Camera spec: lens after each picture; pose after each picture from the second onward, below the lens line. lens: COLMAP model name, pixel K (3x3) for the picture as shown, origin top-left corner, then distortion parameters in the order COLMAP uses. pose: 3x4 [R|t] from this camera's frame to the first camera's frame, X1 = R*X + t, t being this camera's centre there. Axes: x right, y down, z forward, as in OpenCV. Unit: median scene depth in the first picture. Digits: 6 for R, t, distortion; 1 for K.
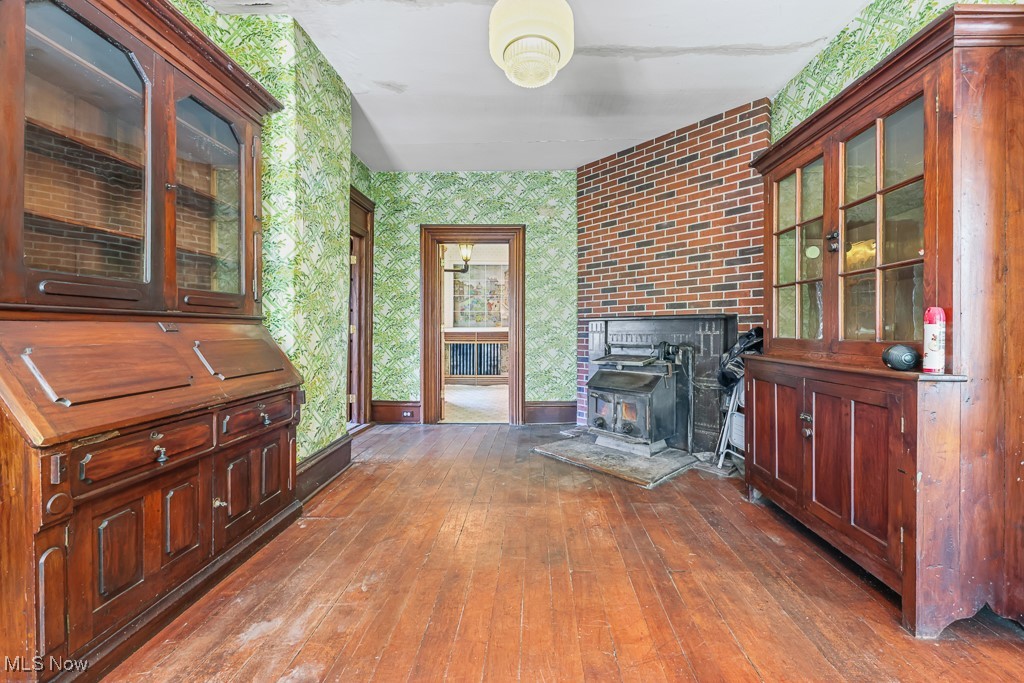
lens RADIAL K [[414.7, 0, 506.4], [0, 414.7, 335.2], [0, 0, 1]] dist [0.004593, -0.000841]
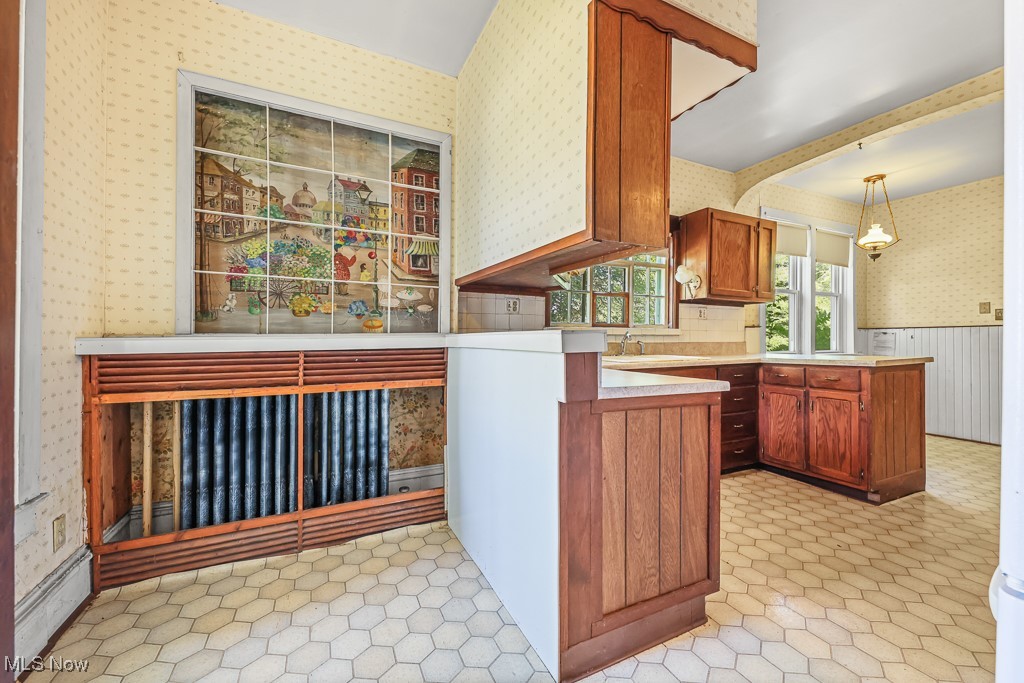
lens RADIAL K [[414.7, 0, 514.0], [0, 414.7, 343.8], [0, 0, 1]] dist [0.004593, -0.000841]
pose [[0.885559, -0.005259, 0.464497, -0.073786], [0.003390, 0.999982, 0.004857, -0.012947], [-0.464515, -0.002727, 0.885561, 0.689700]]
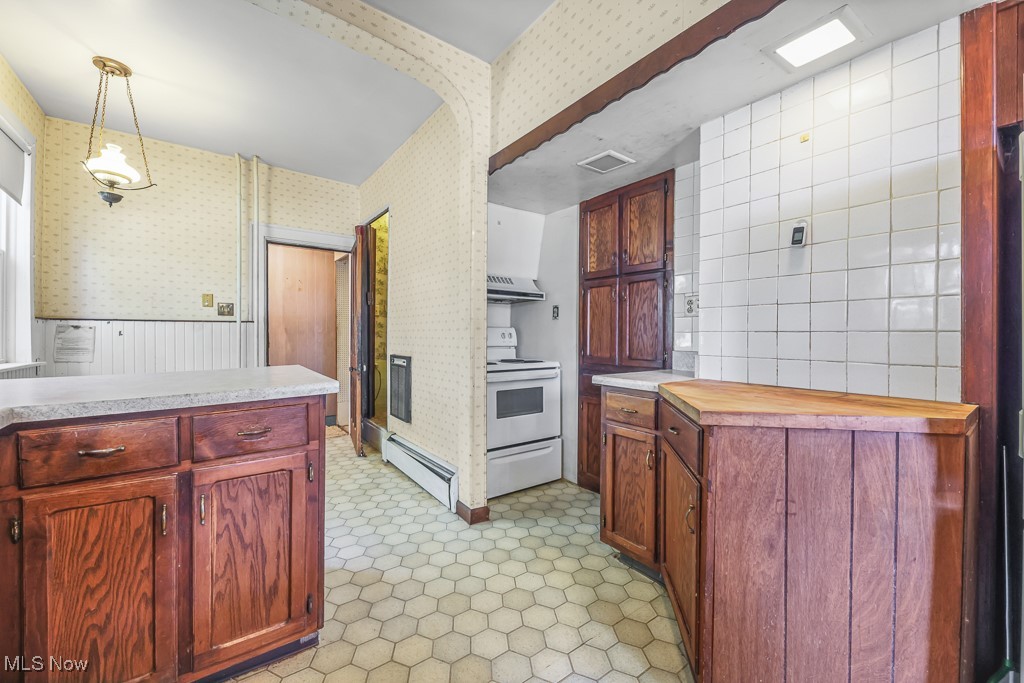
lens RADIAL K [[414.7, 0, 515.8], [0, 414.7, 339.7], [0, 0, 1]] dist [0.004593, -0.000841]
pose [[-0.598008, -0.010098, 0.801427, 0.149323], [0.000337, 0.999917, 0.012850, -0.016964], [-0.801490, 0.007954, -0.597955, 0.894745]]
